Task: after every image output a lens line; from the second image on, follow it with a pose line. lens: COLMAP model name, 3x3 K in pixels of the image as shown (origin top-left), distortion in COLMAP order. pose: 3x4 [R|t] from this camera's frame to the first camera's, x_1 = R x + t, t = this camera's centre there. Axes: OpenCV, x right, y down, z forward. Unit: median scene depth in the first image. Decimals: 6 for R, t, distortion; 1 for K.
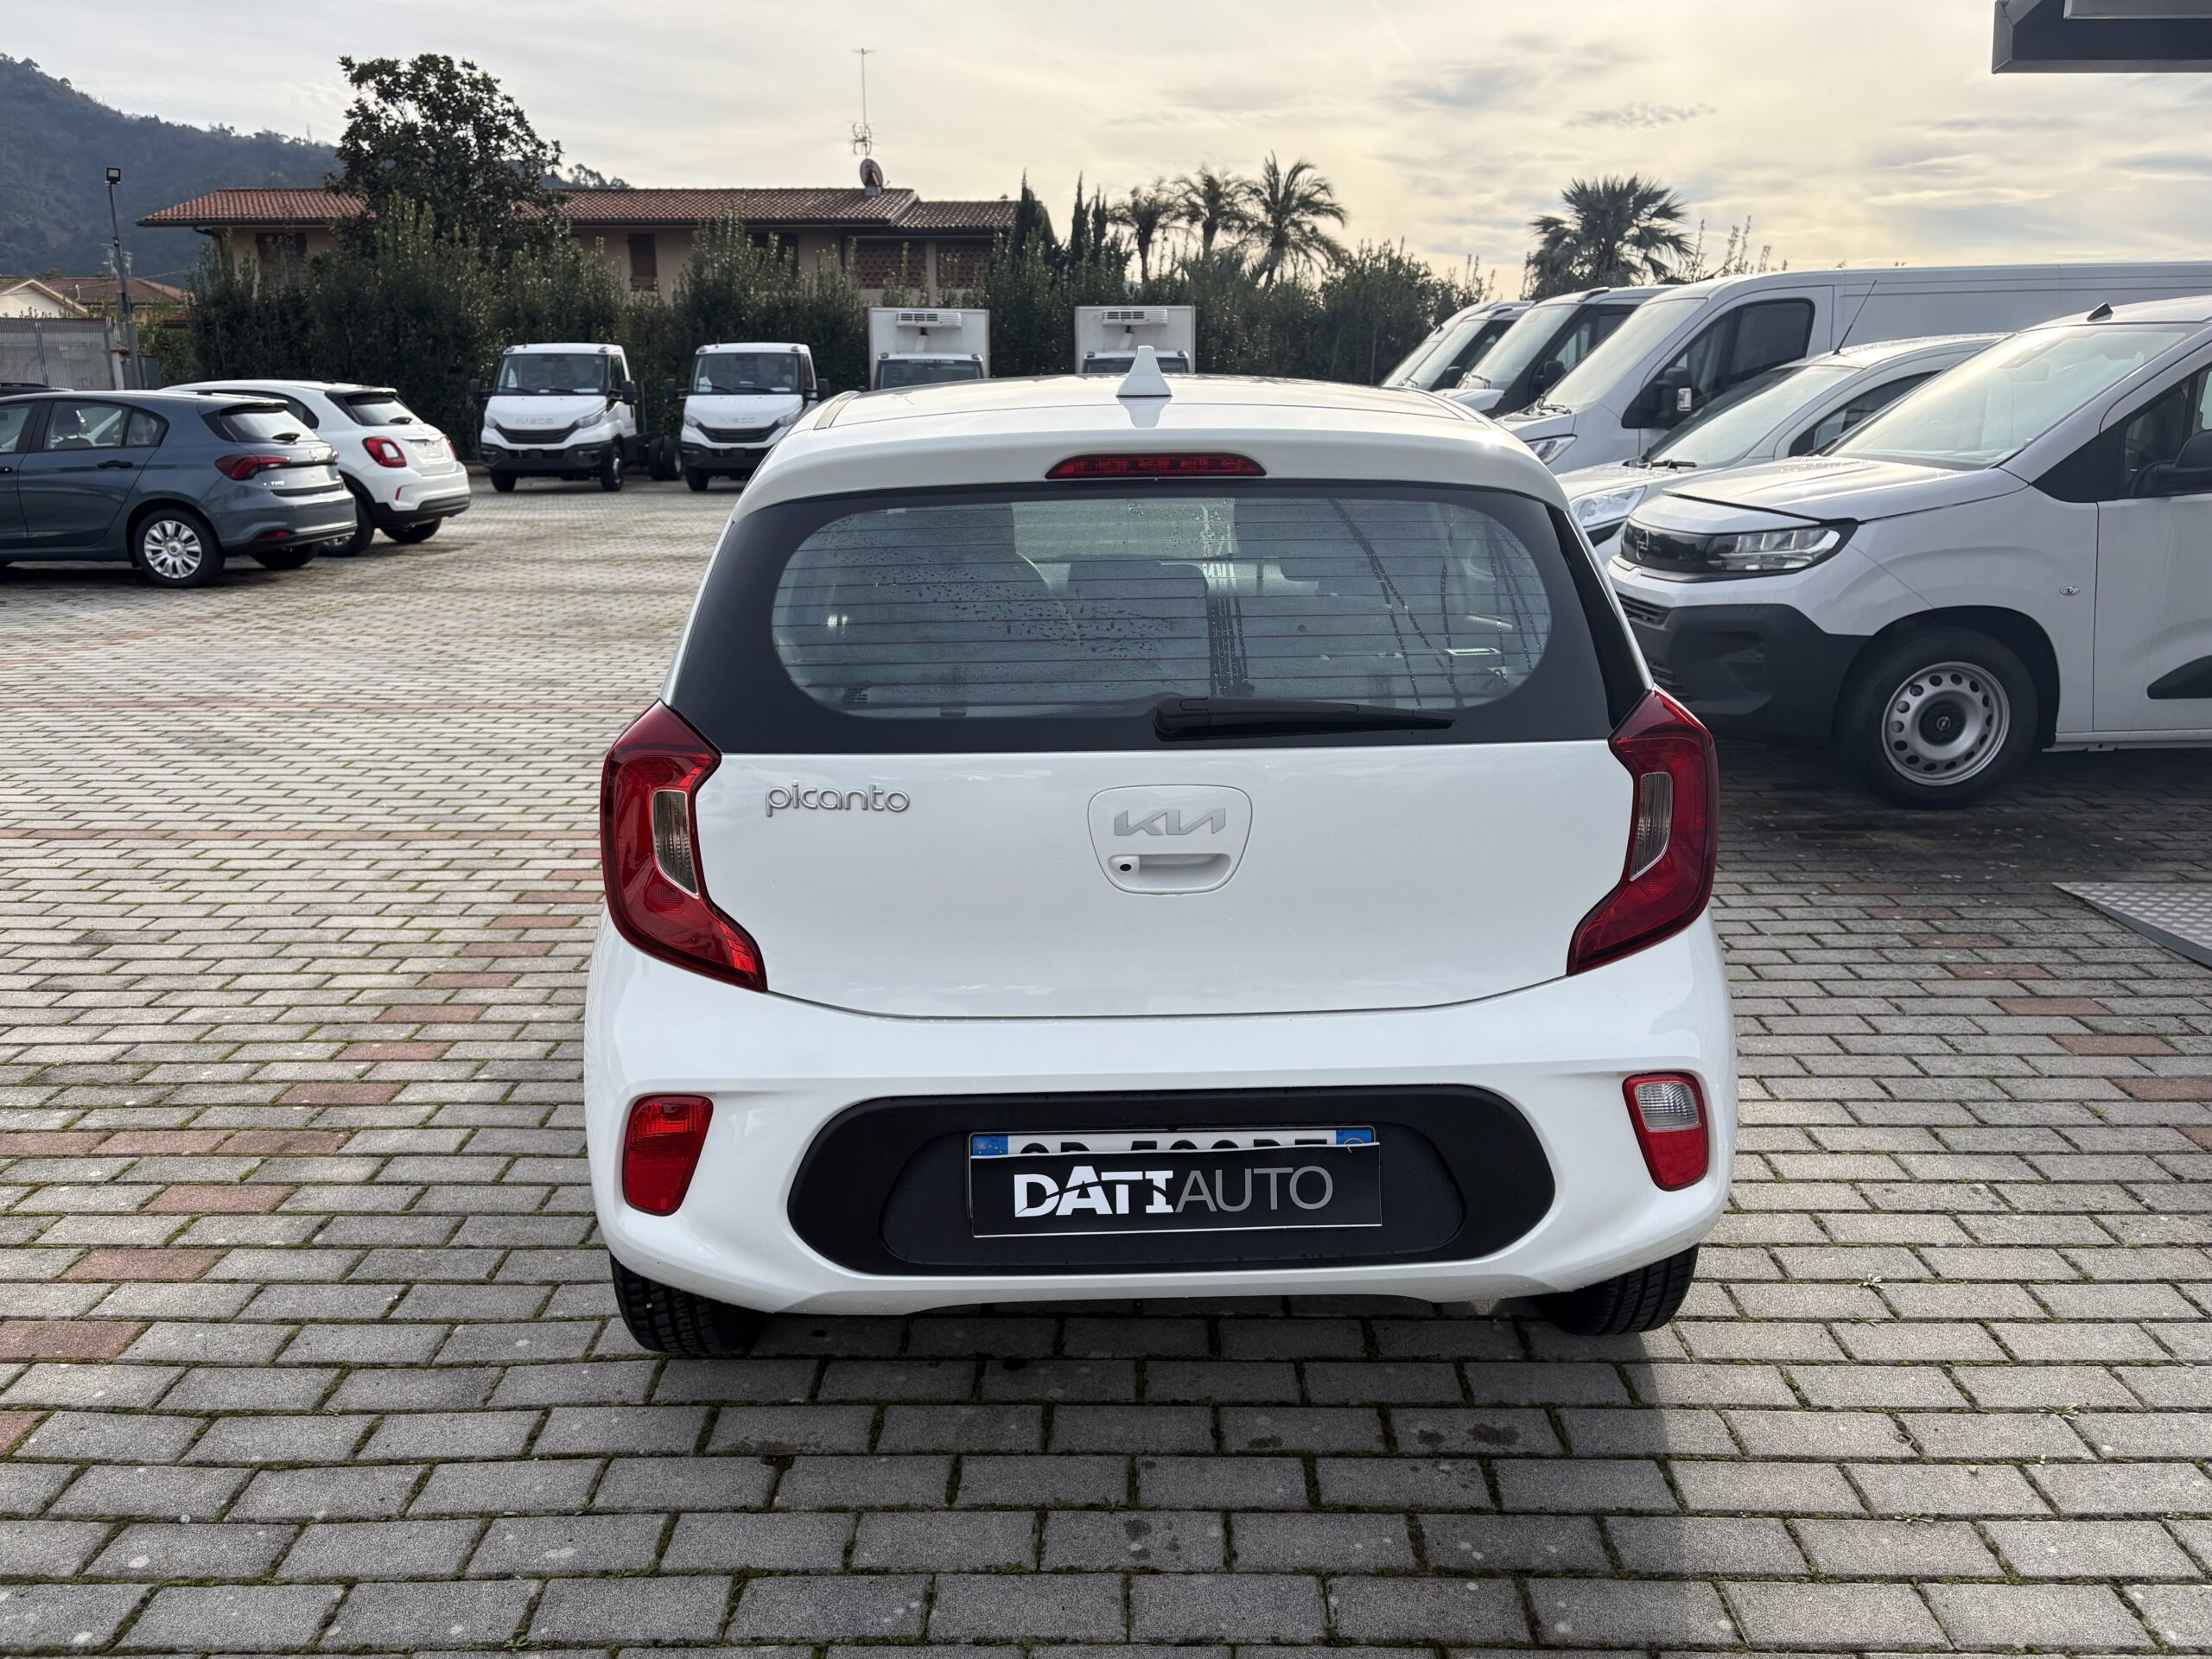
lens RADIAL K [[1674.0, 0, 1107.0], [0, 1674.0, 807.9], [0, 0, 1]] dist [0.053420, -0.052696]
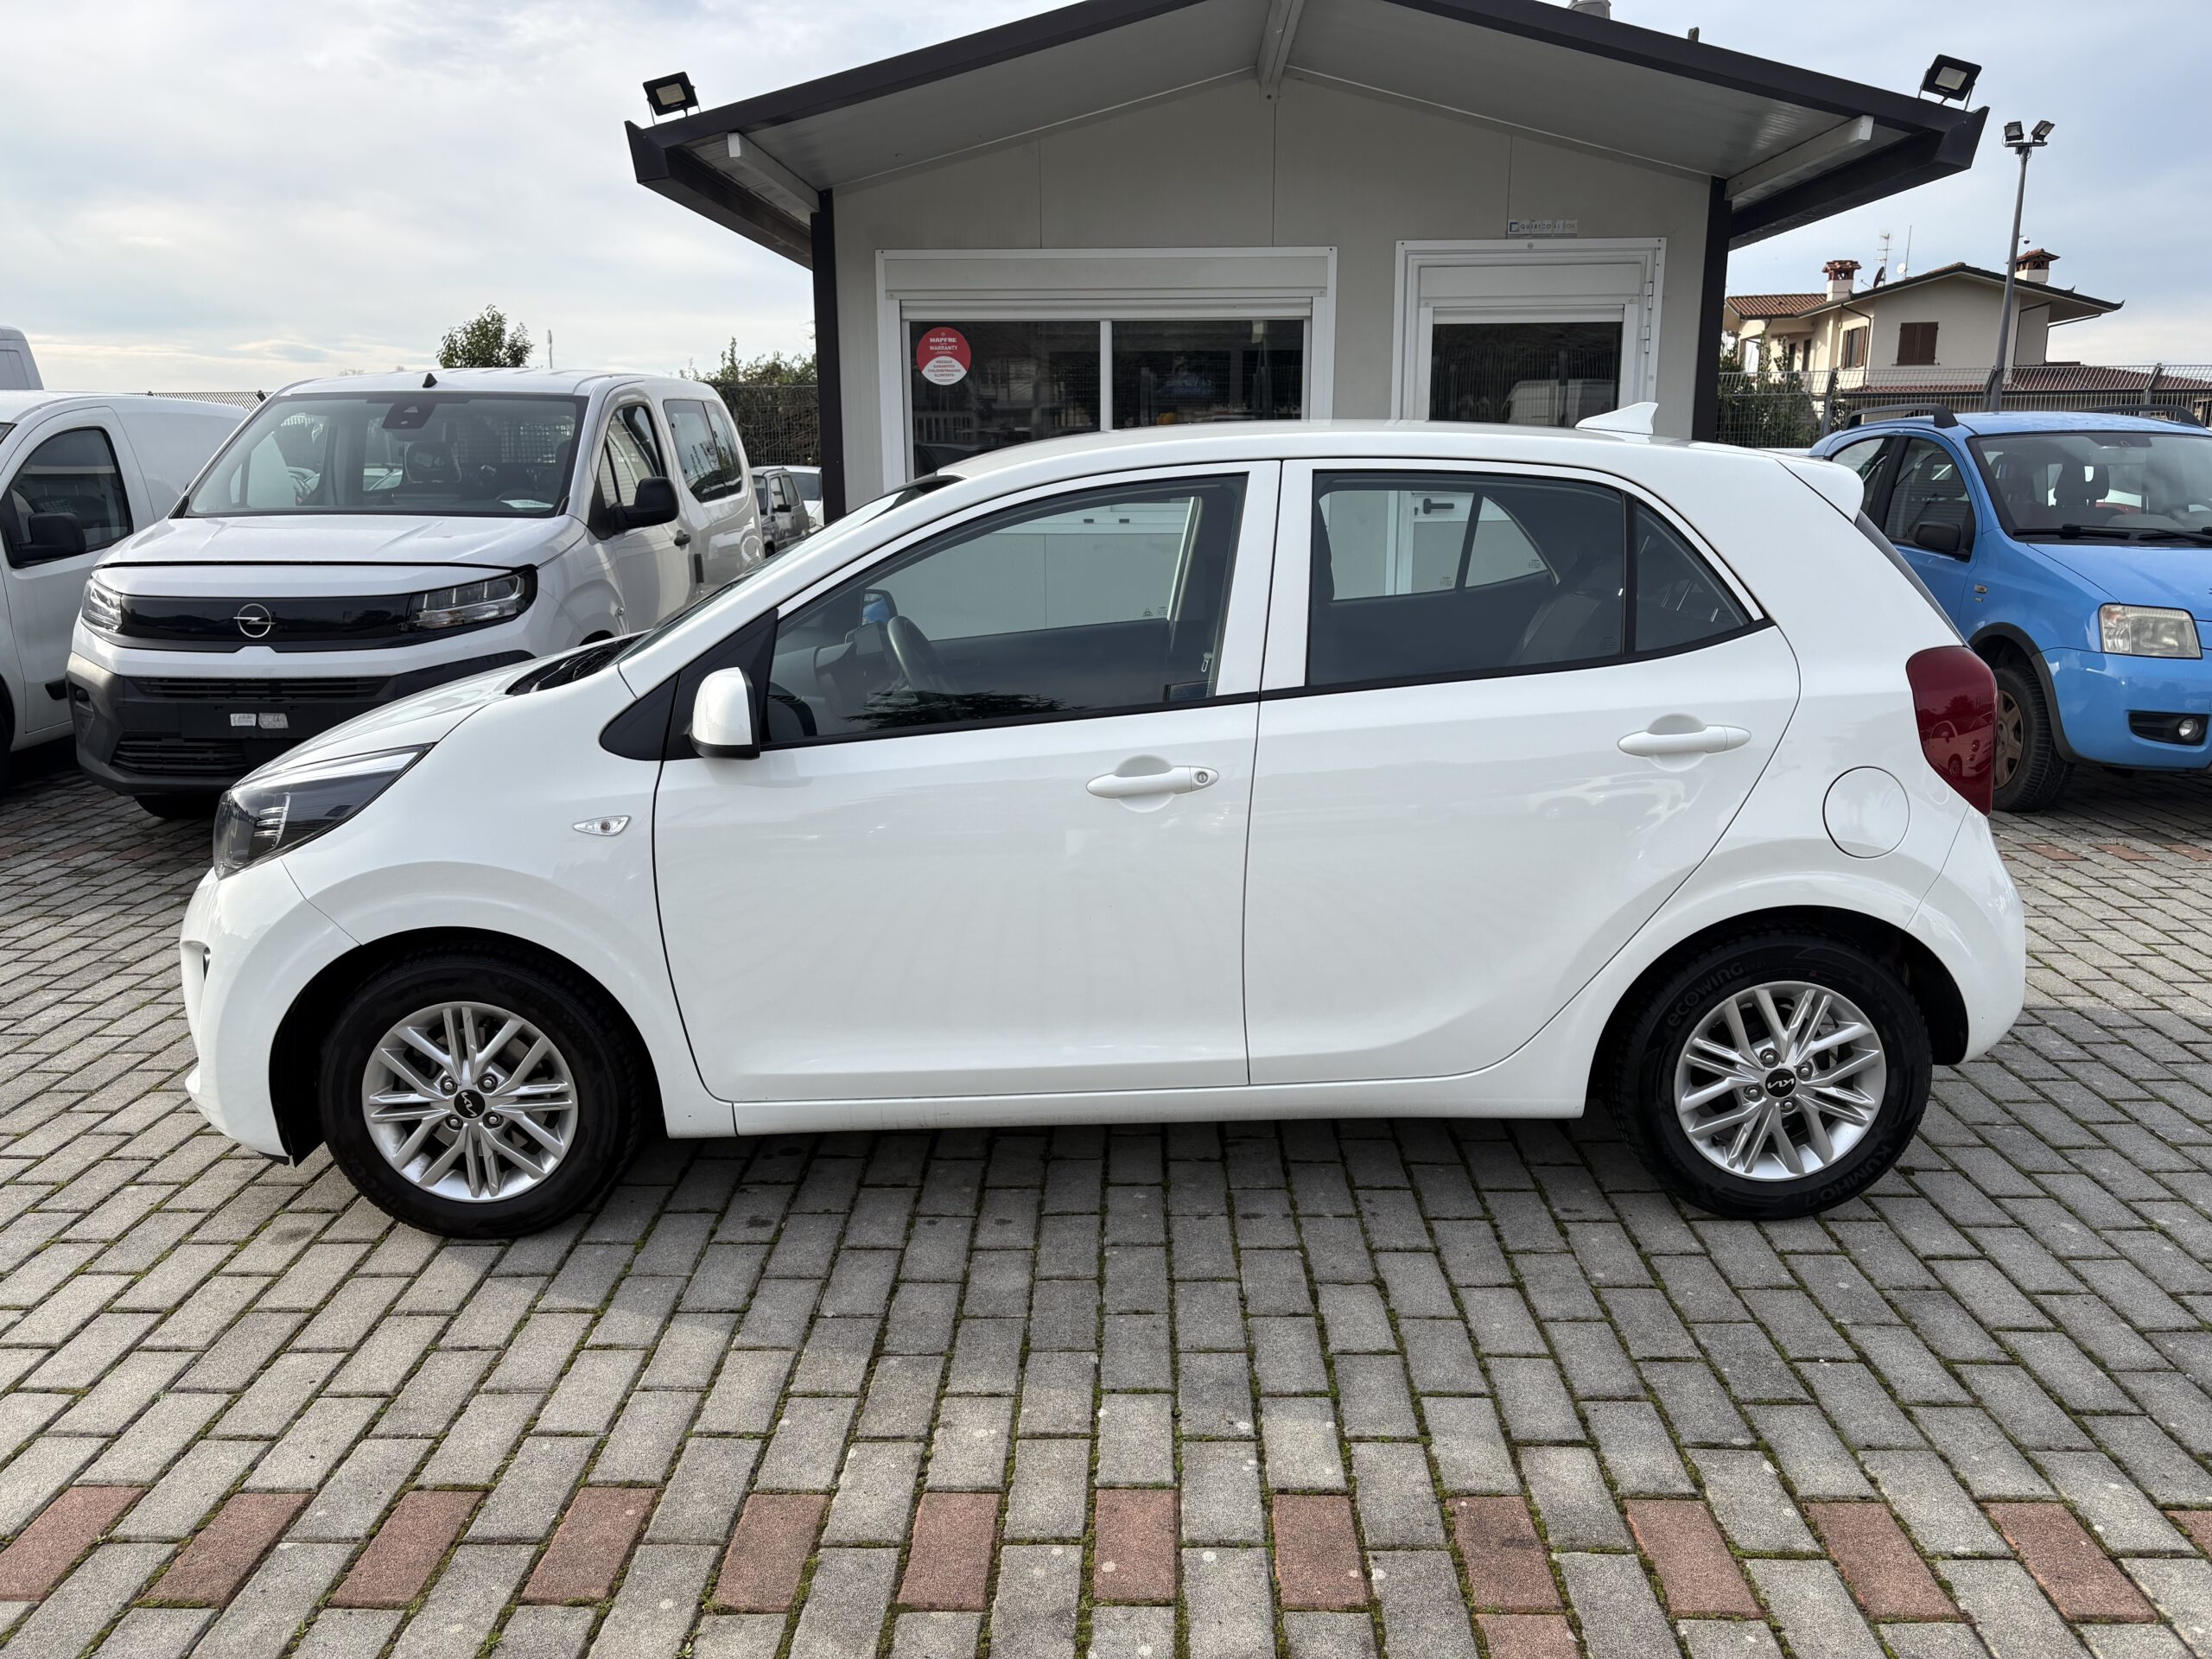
lens RADIAL K [[1674.0, 0, 1116.7], [0, 1674.0, 834.8], [0, 0, 1]] dist [0.053420, -0.052696]
pose [[0.014596, -0.221216, 0.975116, -0.134249], [0.246072, 0.946021, 0.210932, -0.030555], [-0.969142, 0.236870, 0.068243, 0.129446]]
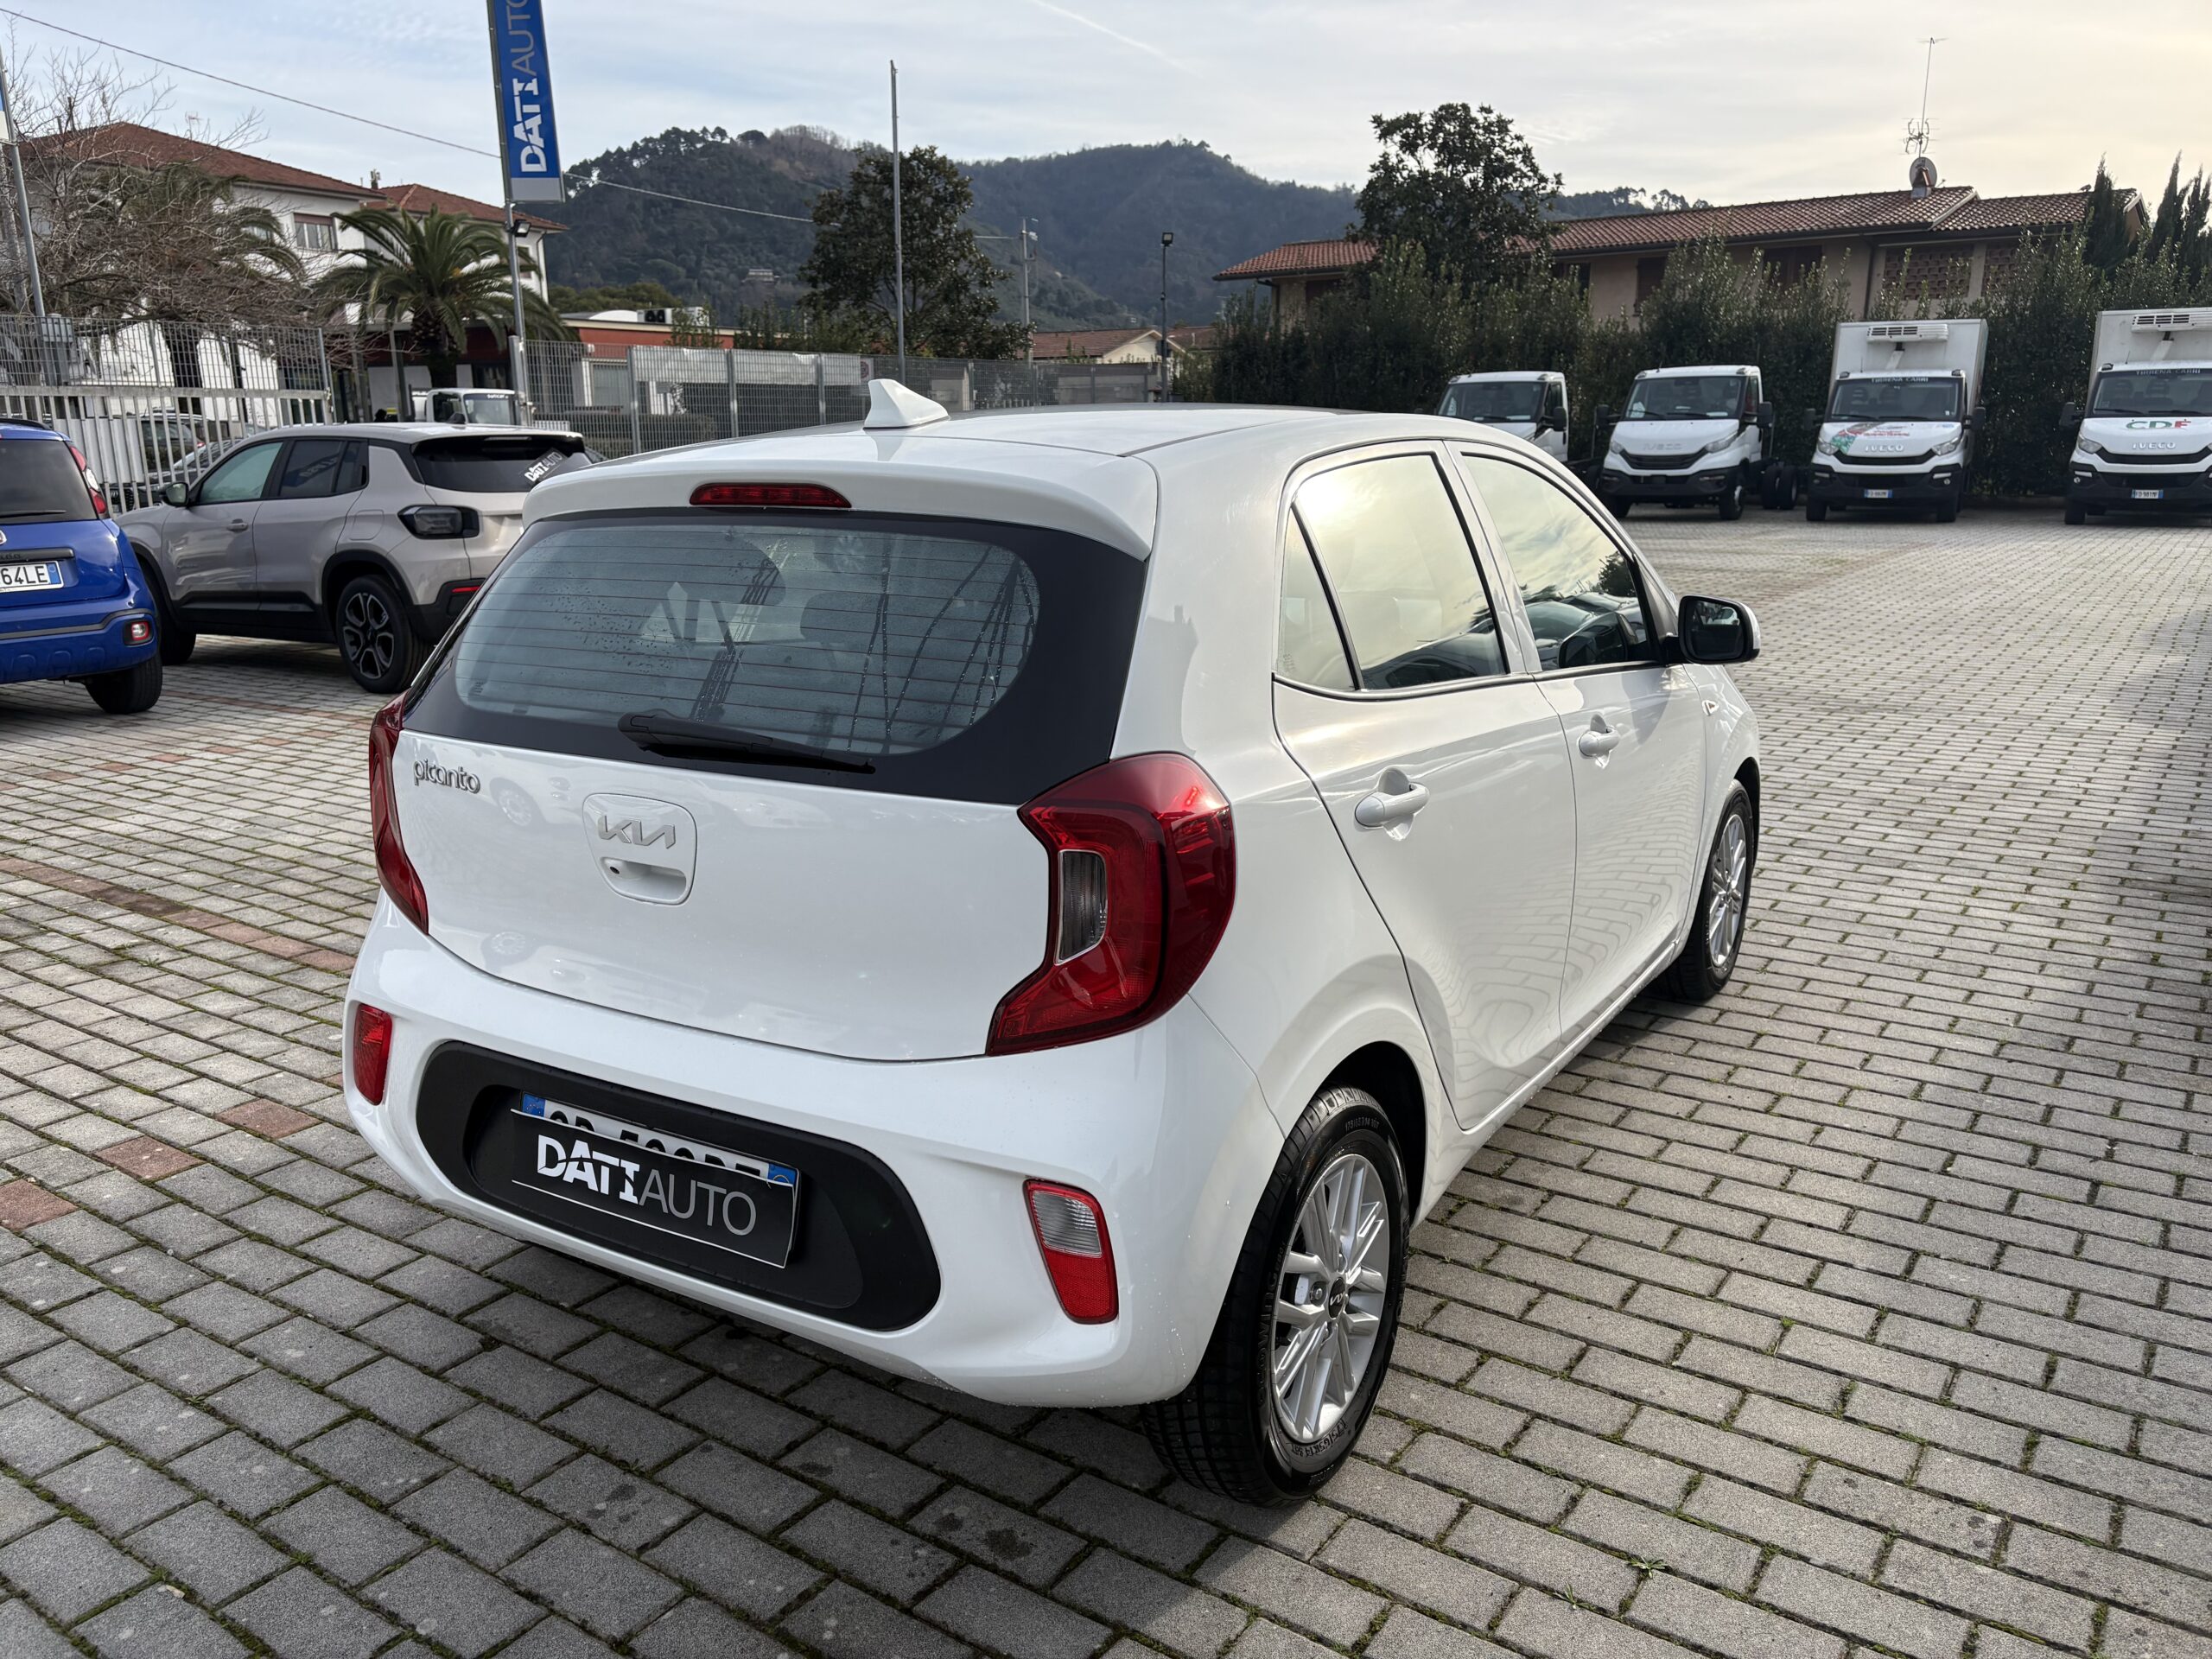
lens RADIAL K [[1674.0, 0, 1112.1], [0, 1674.0, 822.2], [0, 0, 1]] dist [0.053420, -0.052696]
pose [[0.830130, 0.123772, -0.543659, 0.065234], [-0.127414, 0.991360, 0.031146, -0.005226], [0.542817, 0.043415, 0.838728, 0.021014]]
